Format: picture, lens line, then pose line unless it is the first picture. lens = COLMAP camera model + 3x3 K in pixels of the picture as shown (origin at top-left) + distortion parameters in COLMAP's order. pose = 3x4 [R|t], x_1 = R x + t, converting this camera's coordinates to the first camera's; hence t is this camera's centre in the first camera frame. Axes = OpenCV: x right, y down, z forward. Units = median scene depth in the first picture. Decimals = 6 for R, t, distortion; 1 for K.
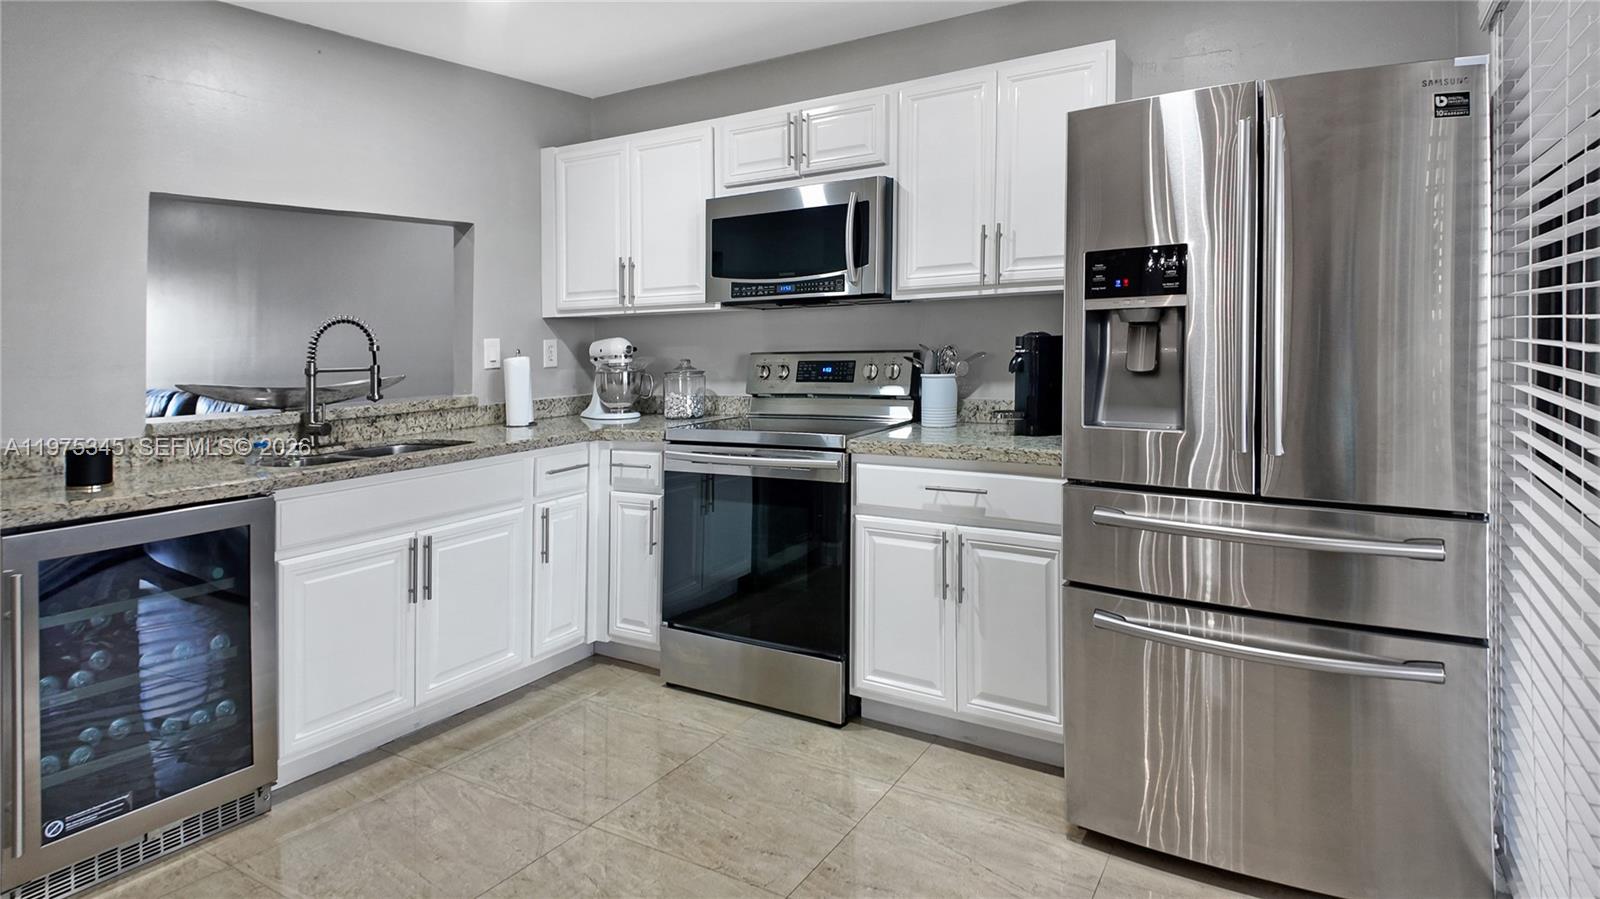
lens RADIAL K [[868.6, 0, 738.2], [0, 868.6, 446.4], [0, 0, 1]] dist [-0.001463, -0.000257]
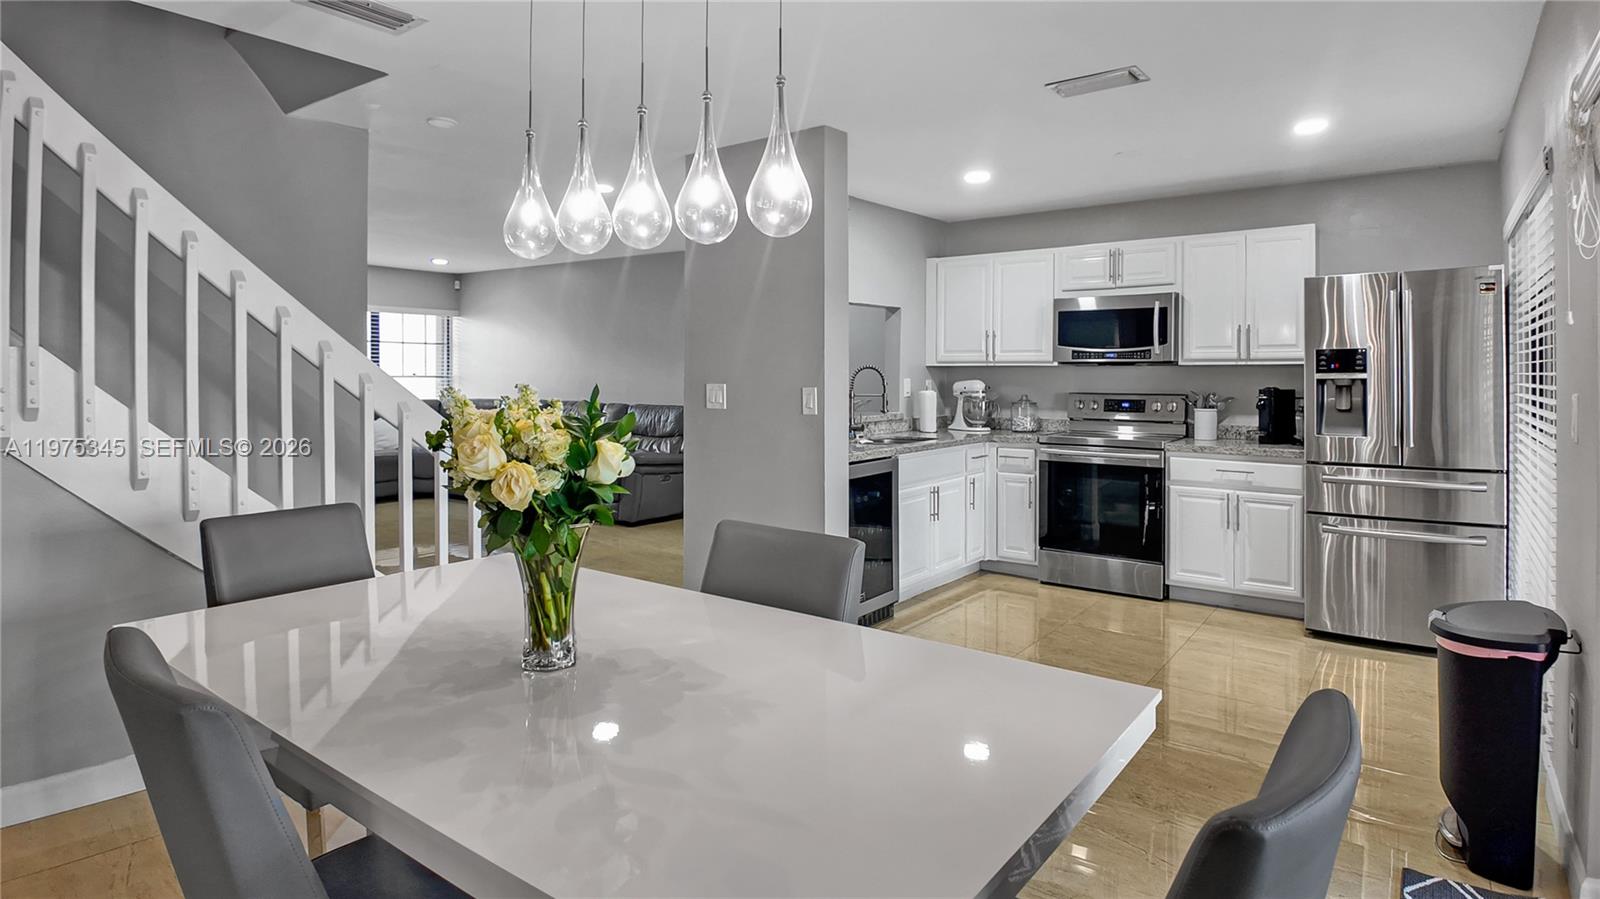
lens RADIAL K [[862.8, 0, 800.0], [0, 862.8, 449.5], [0, 0, 1]] dist [-0.000225, -0.055678]
pose [[0.998328, 0.036758, -0.044602, -0.500921], [-0.038381, 0.998611, -0.036106, 0.089892], [0.043213, 0.037758, 0.998352, -0.737070]]
